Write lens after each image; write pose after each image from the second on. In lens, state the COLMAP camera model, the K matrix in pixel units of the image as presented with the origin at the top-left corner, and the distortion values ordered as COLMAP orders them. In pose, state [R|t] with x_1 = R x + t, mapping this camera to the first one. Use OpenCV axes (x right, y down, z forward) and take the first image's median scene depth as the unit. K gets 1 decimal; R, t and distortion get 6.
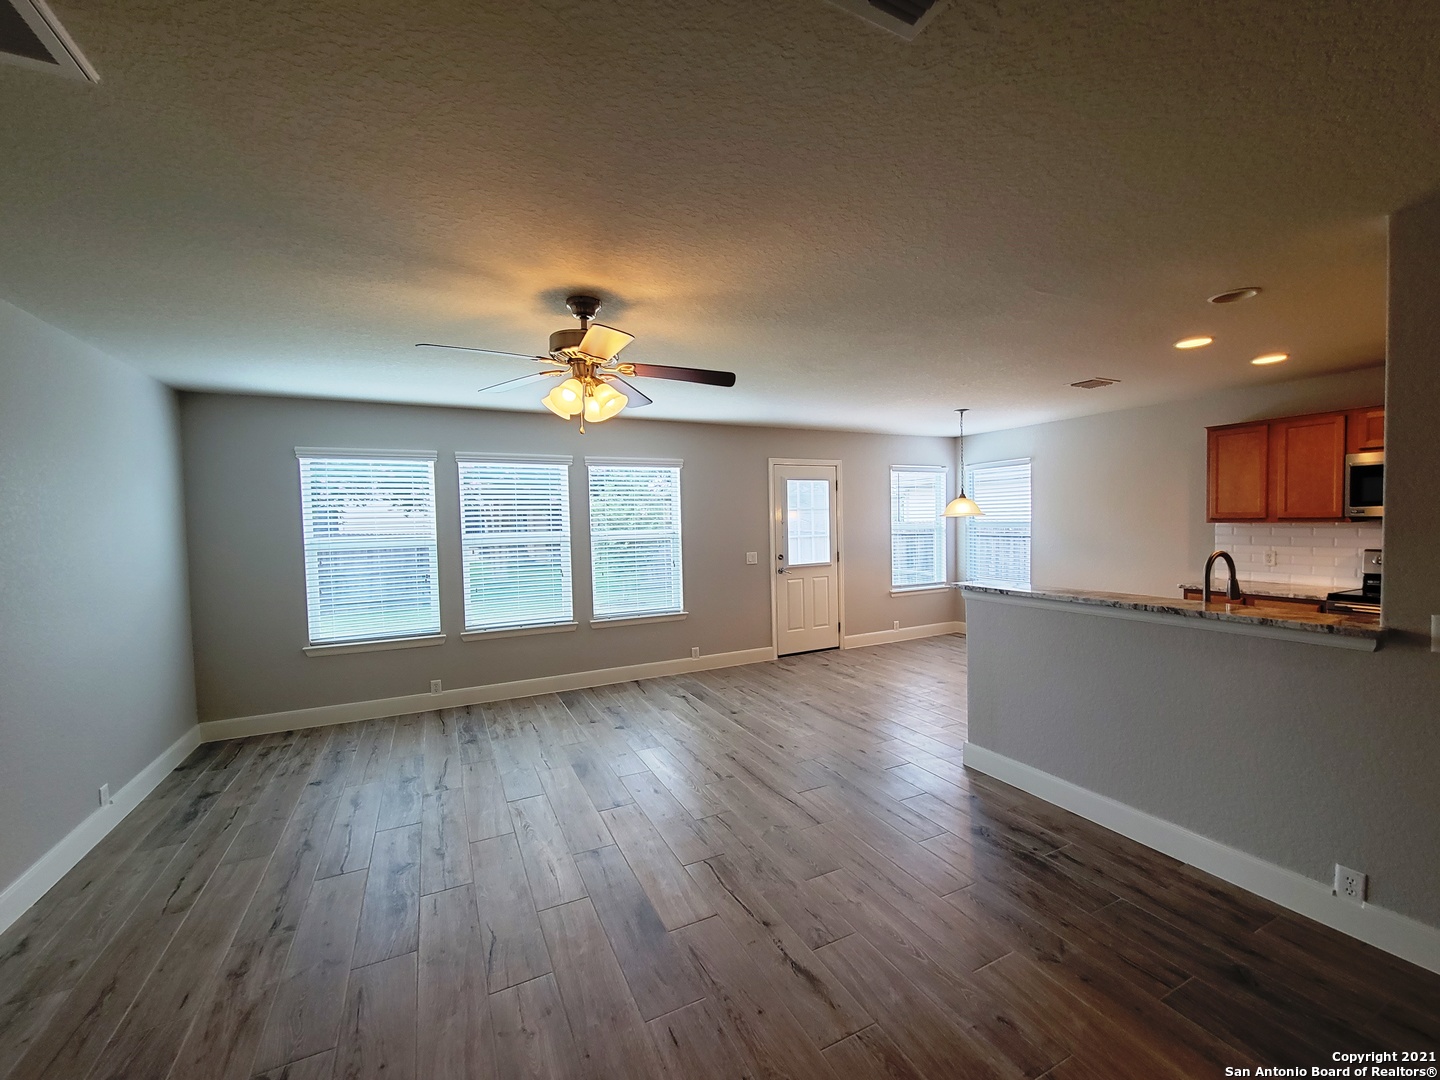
lens RADIAL K [[587.8, 0, 728.0], [0, 587.8, 541.9], [0, 0, 1]] dist [0.003546, -0.003899]
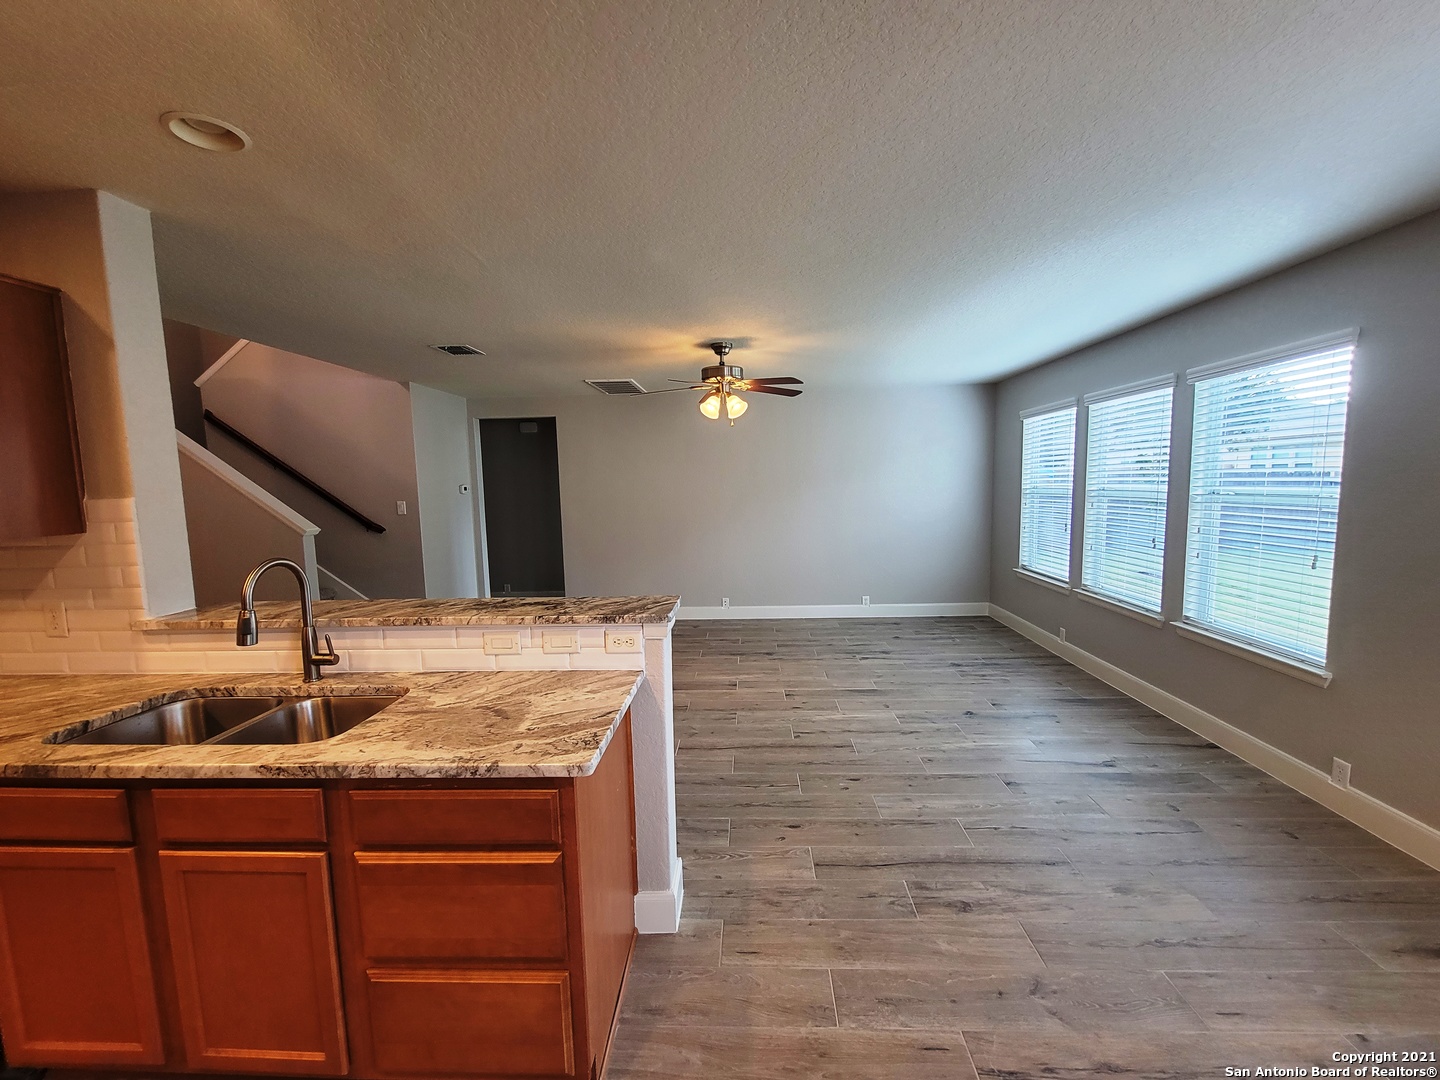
lens RADIAL K [[587.8, 0, 729.0], [0, 587.8, 545.3], [0, 0, 1]] dist [0.003546, -0.003899]
pose [[-0.480618, 0.126438, -0.867767, 0.671169], [-0.002417, 0.989356, 0.145493, -0.055032], [0.876926, 0.072024, -0.475197, 1.013877]]
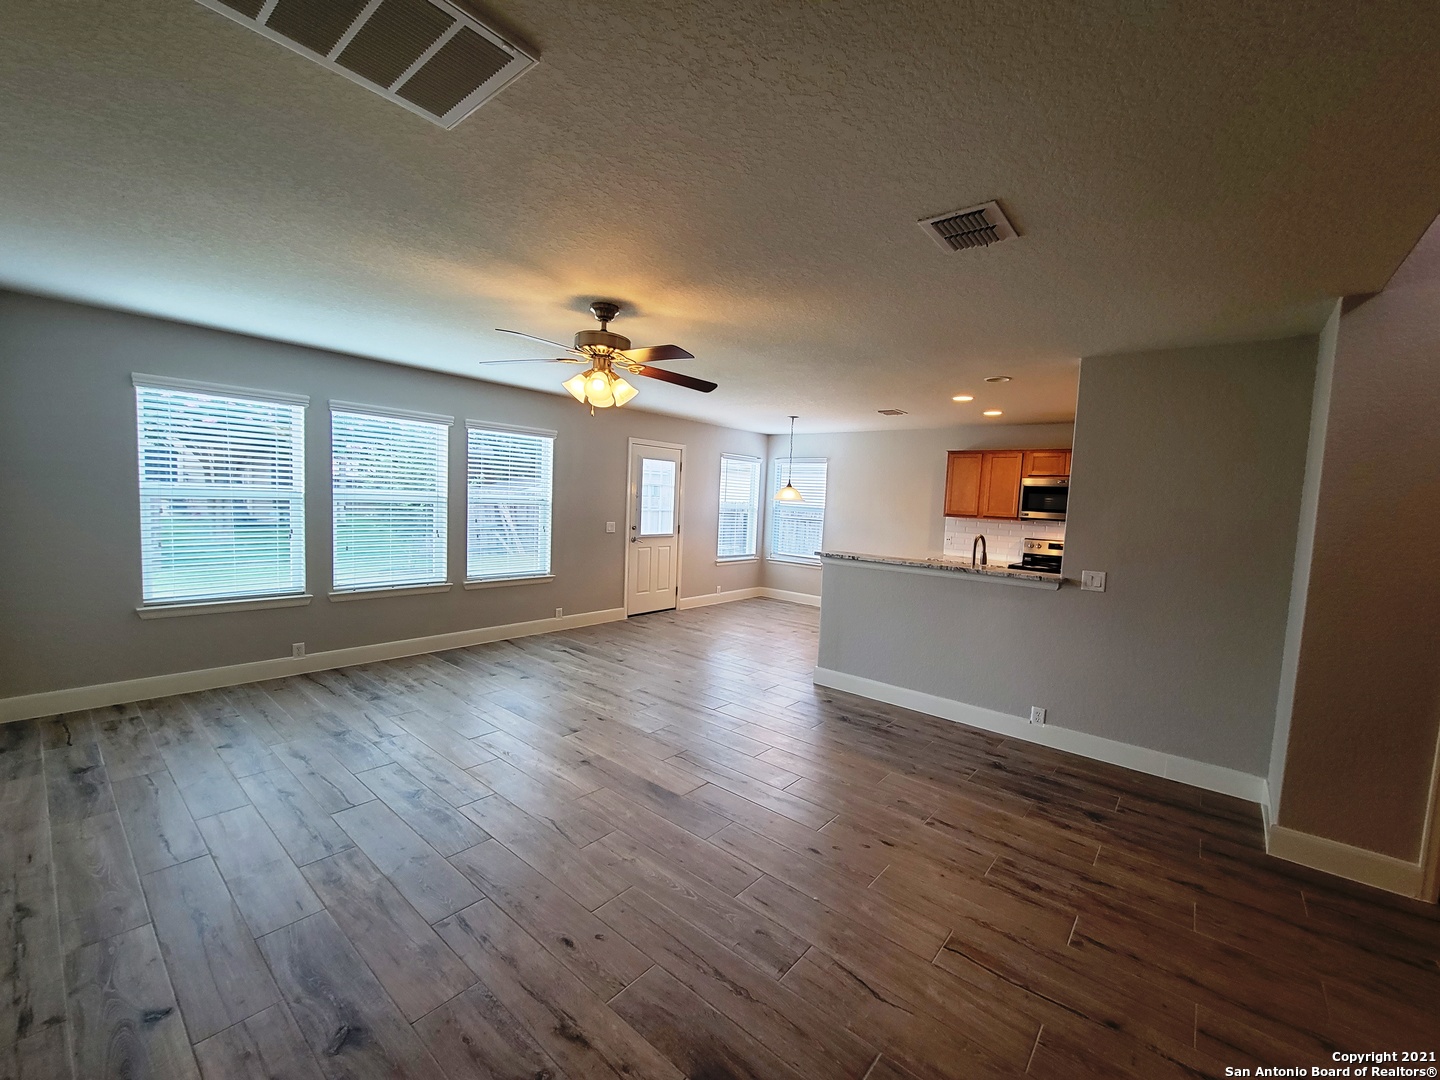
lens RADIAL K [[587.8, 0, 729.3], [0, 587.8, 541.6], [0, 0, 1]] dist [0.003546, -0.003899]
pose [[0.912996, 0.033337, 0.406605, -0.270508], [-0.050820, 0.998186, 0.032272, 0.010233], [-0.404791, -0.050128, 0.913034, -0.123791]]
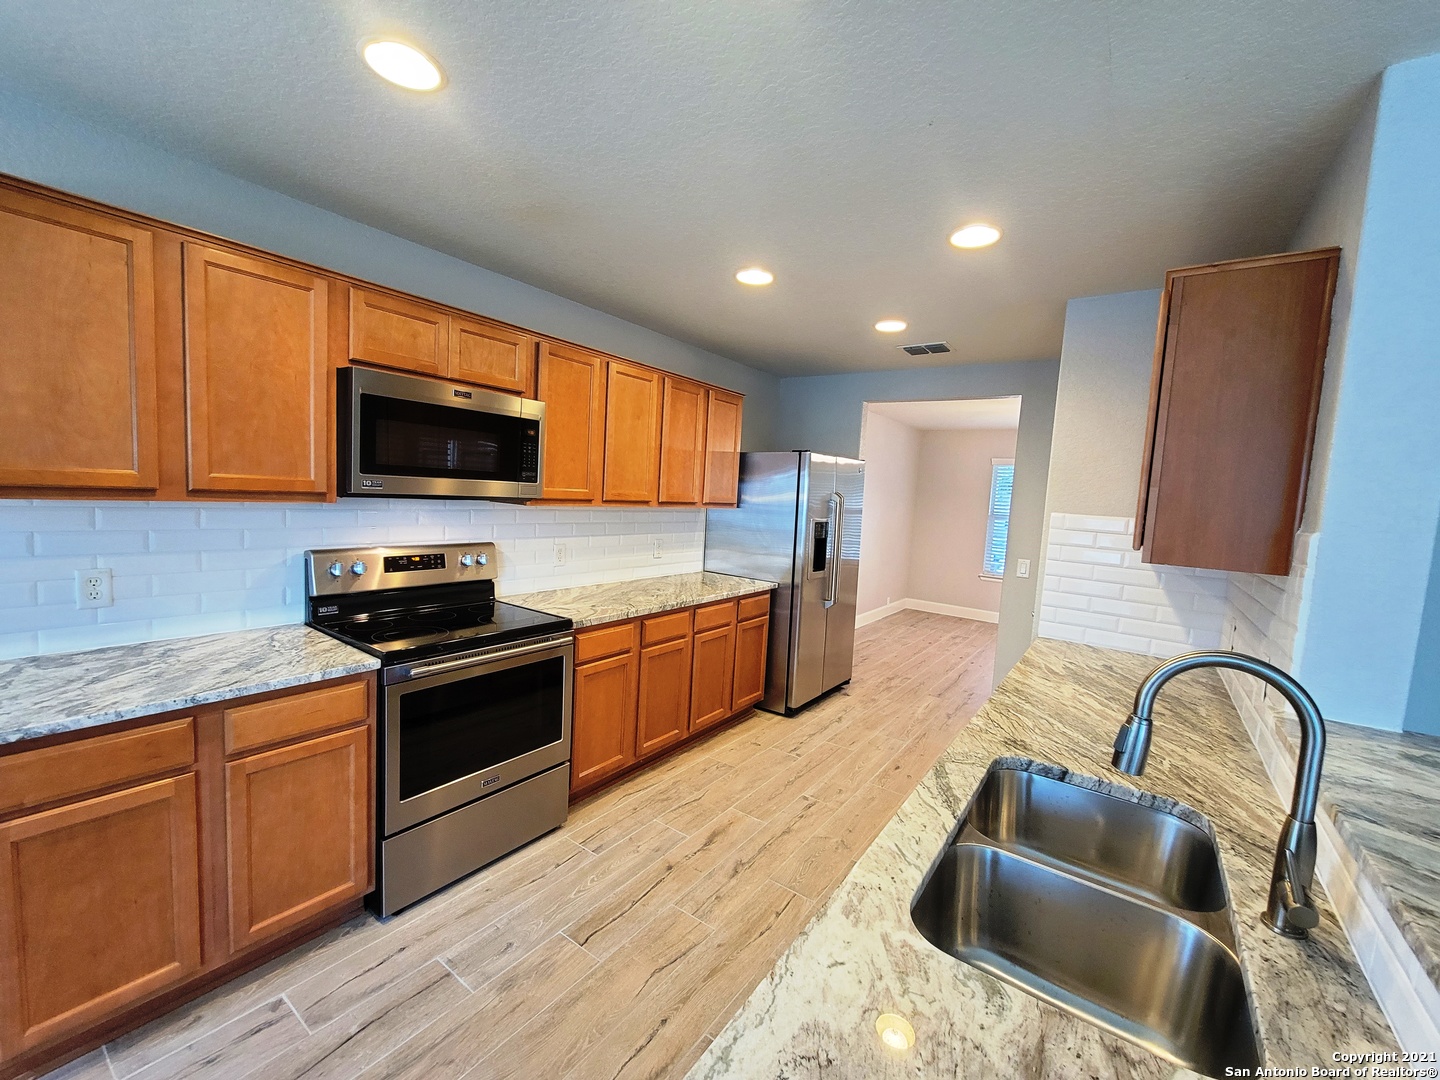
lens RADIAL K [[587.8, 0, 728.5], [0, 587.8, 542.1], [0, 0, 1]] dist [0.003546, -0.003899]
pose [[-0.469508, -0.083909, 0.878932, 0.395232], [-0.014706, 0.996079, 0.087237, -0.042853], [-0.882806, 0.028033, -0.468901, 0.821962]]
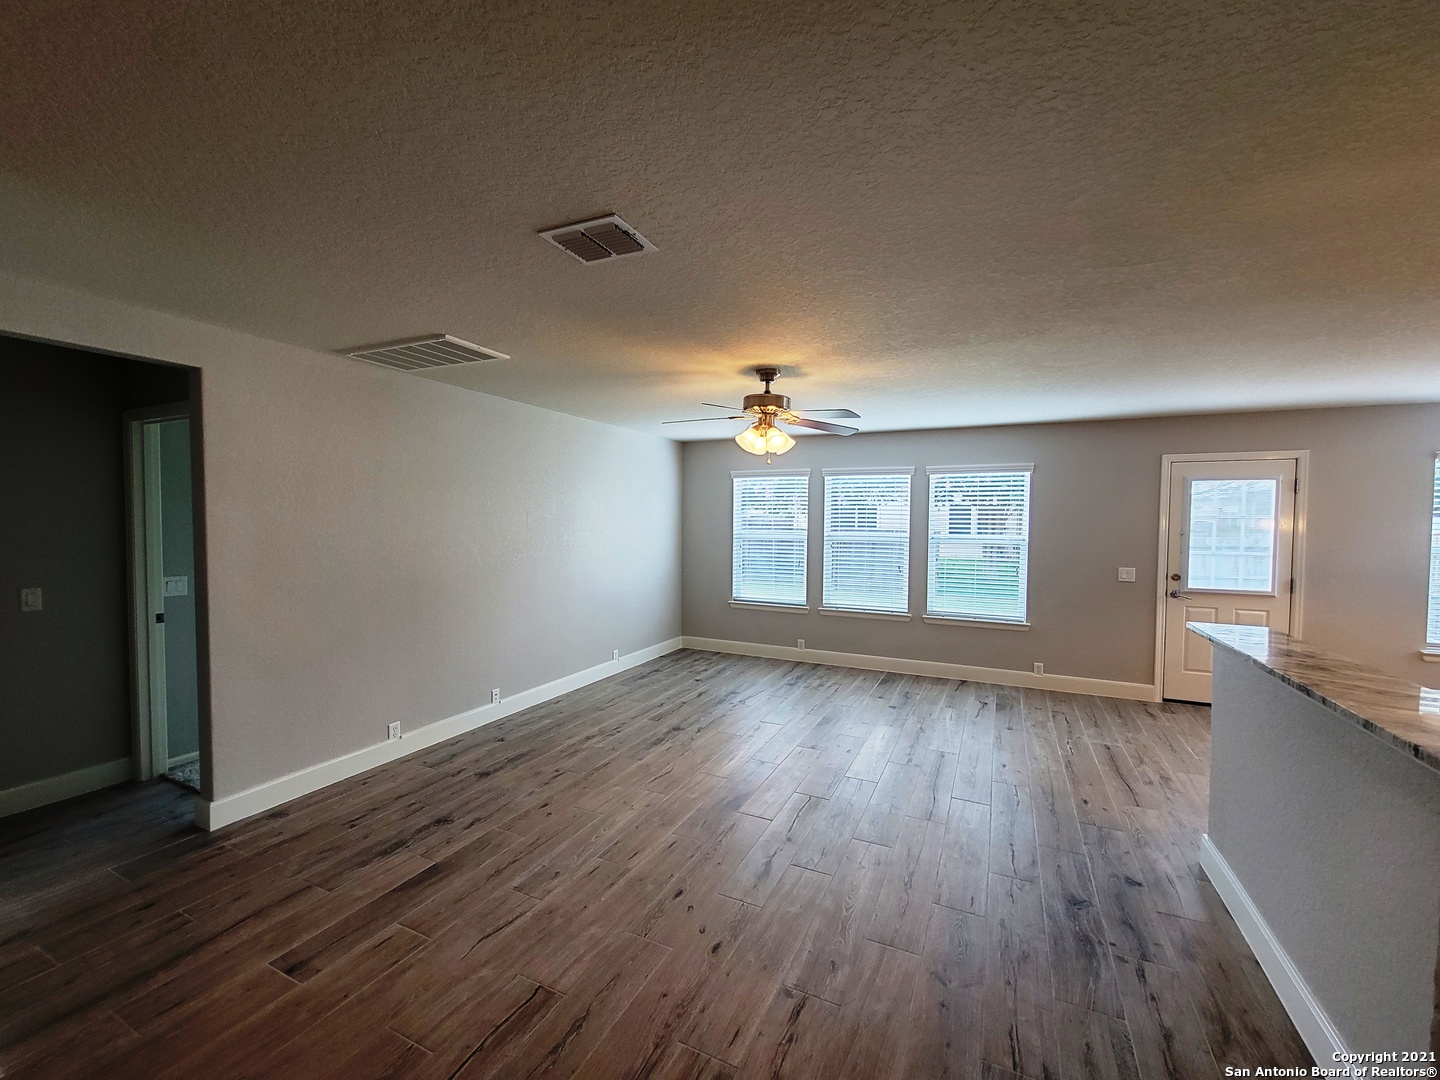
lens RADIAL K [[587.8, 0, 728.0], [0, 587.8, 539.3], [0, 0, 1]] dist [0.003546, -0.003899]
pose [[0.618824, 0.052104, -0.783800, 0.461636], [-0.052144, 0.998322, 0.025197, -0.019657], [0.783797, 0.025278, 0.620503, 0.032217]]
